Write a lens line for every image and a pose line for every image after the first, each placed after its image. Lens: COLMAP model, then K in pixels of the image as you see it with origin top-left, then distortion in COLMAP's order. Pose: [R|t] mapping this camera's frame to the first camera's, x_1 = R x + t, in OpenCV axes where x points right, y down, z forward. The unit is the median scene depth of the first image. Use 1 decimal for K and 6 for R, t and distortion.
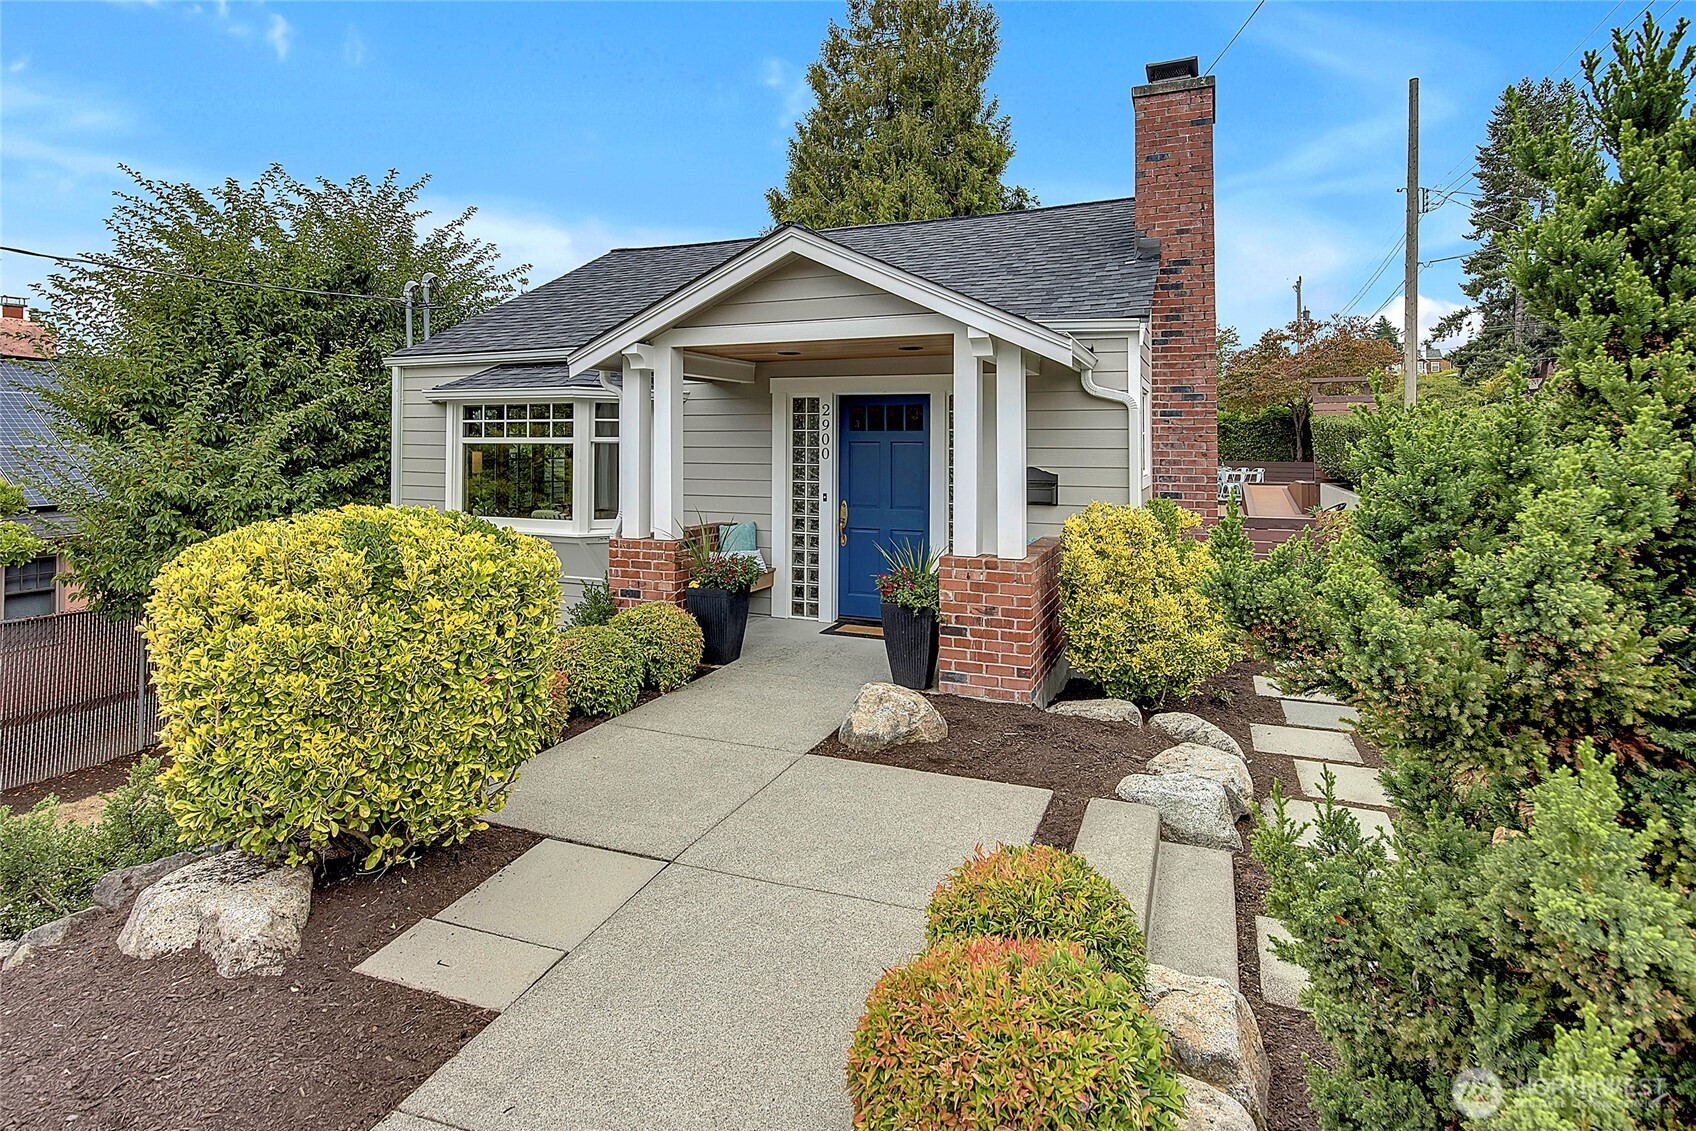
lens RADIAL K [[898.6, 0, 806.4], [0, 898.6, 426.0], [0, 0, 1]] dist [-0.010786, 0.000422]
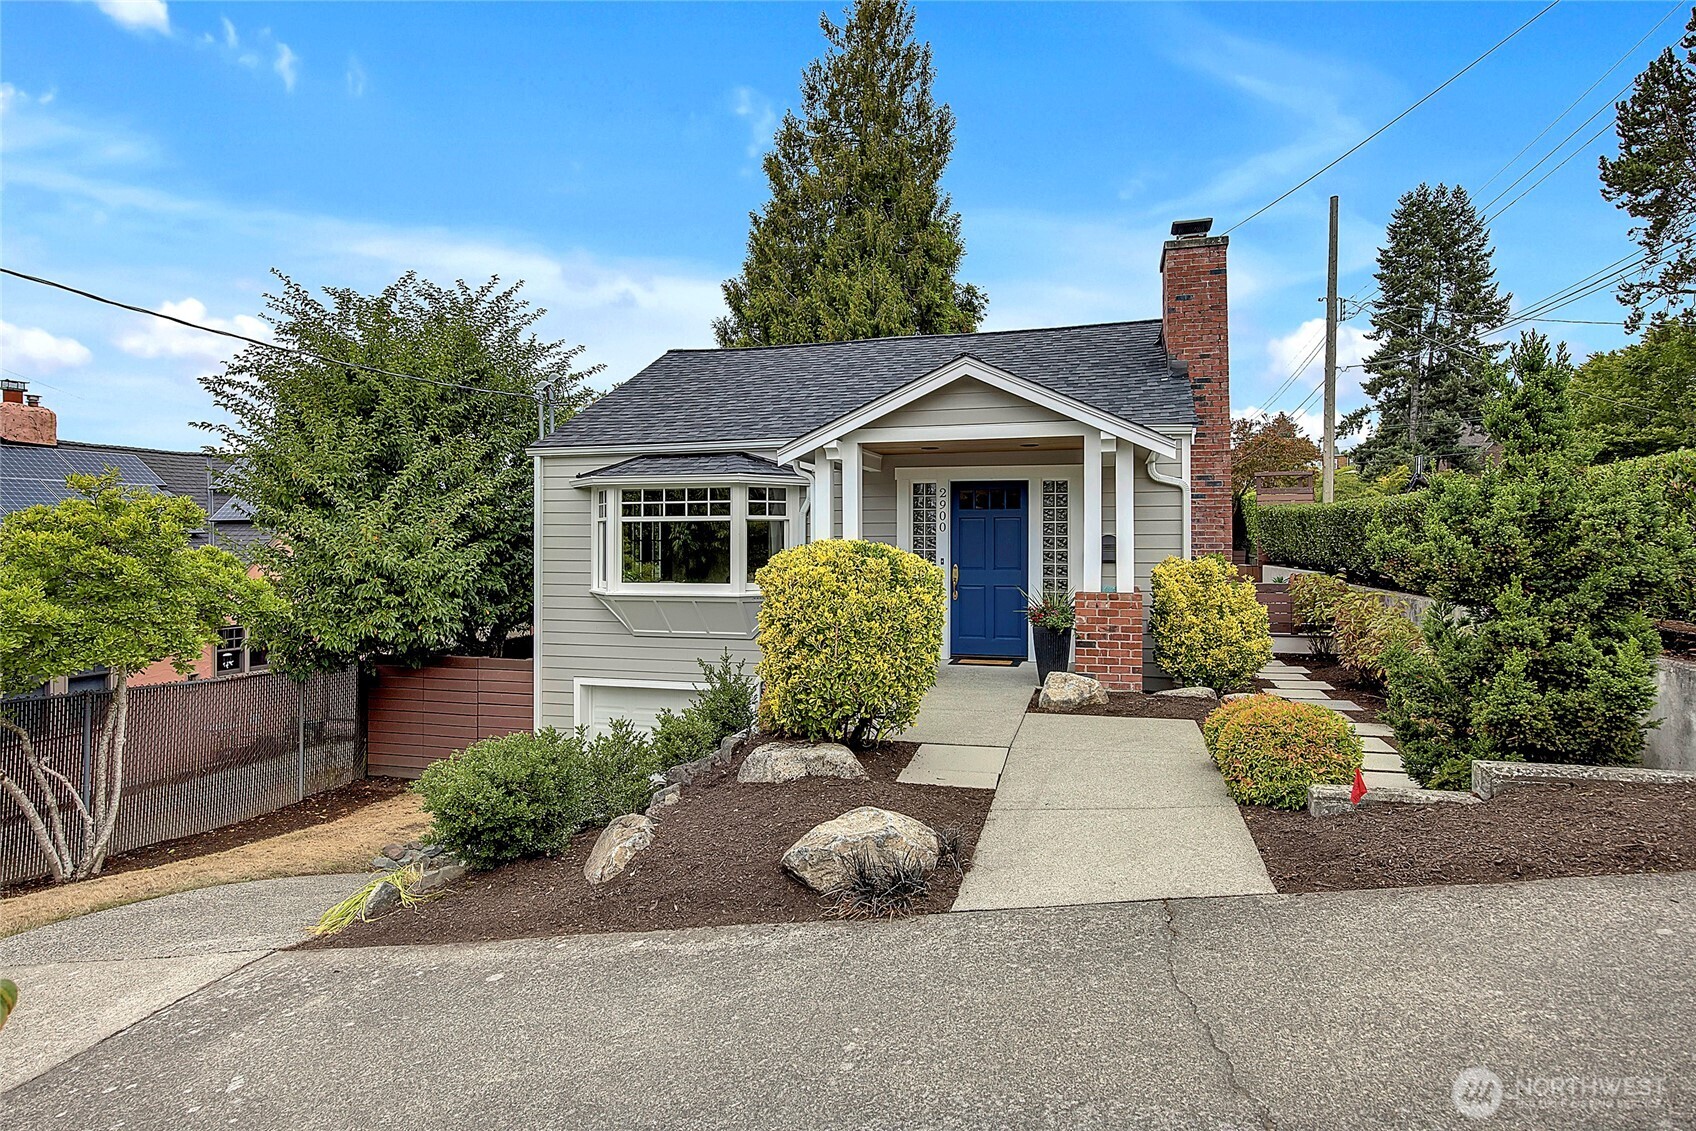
lens RADIAL K [[962.4, 0, 831.0], [0, 962.4, 539.1], [0, 0, 1]] dist [0.003810, -0.001639]
pose [[0.991273, -0.004208, 0.131755, -0.306115], [0.002153, 0.999874, 0.015734, 0.025287], [-0.131805, -0.015314, 0.991157, -0.321078]]
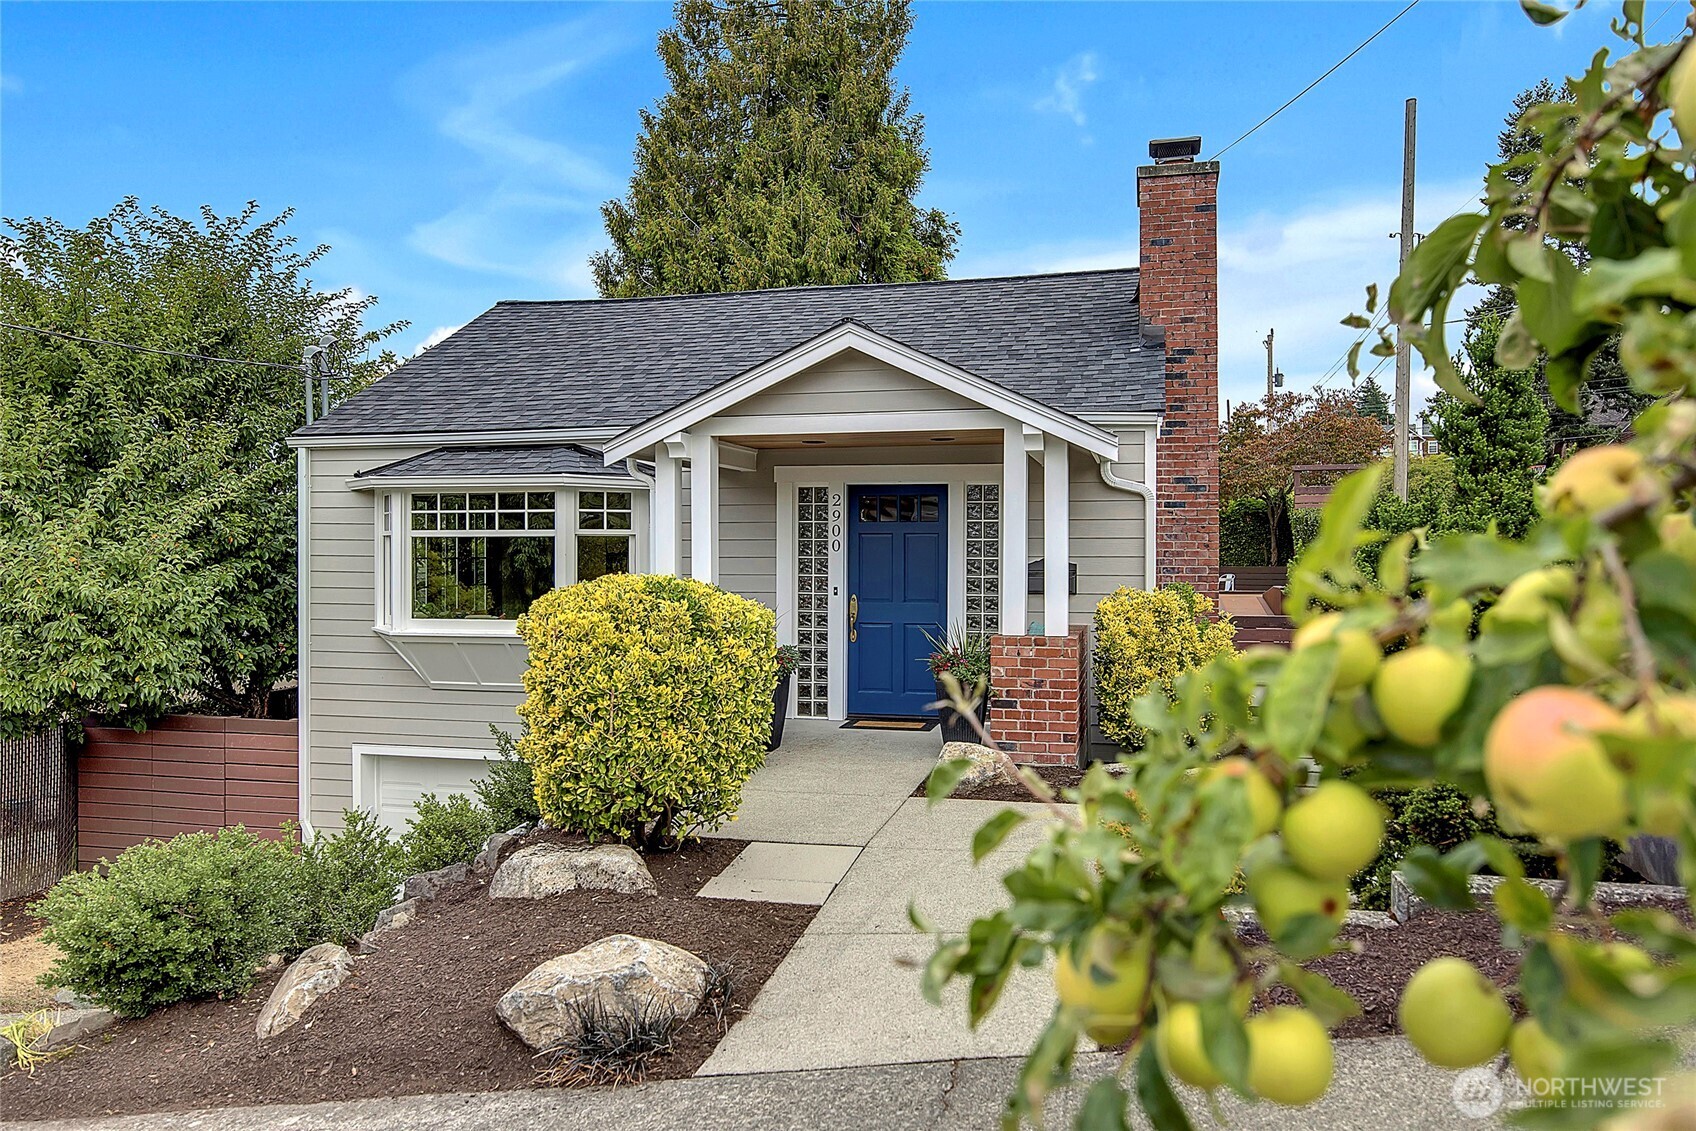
lens RADIAL K [[1285.1, 0, 809.0], [0, 1285.1, 564.9], [0, 0, 1]] dist [-0.001717, 0.001216]
pose [[0.986948, -0.005076, 0.160960, -0.222233], [0.000080, 0.999518, 0.031033, 0.008551], [-0.161040, -0.030615, 0.986473, -0.340894]]
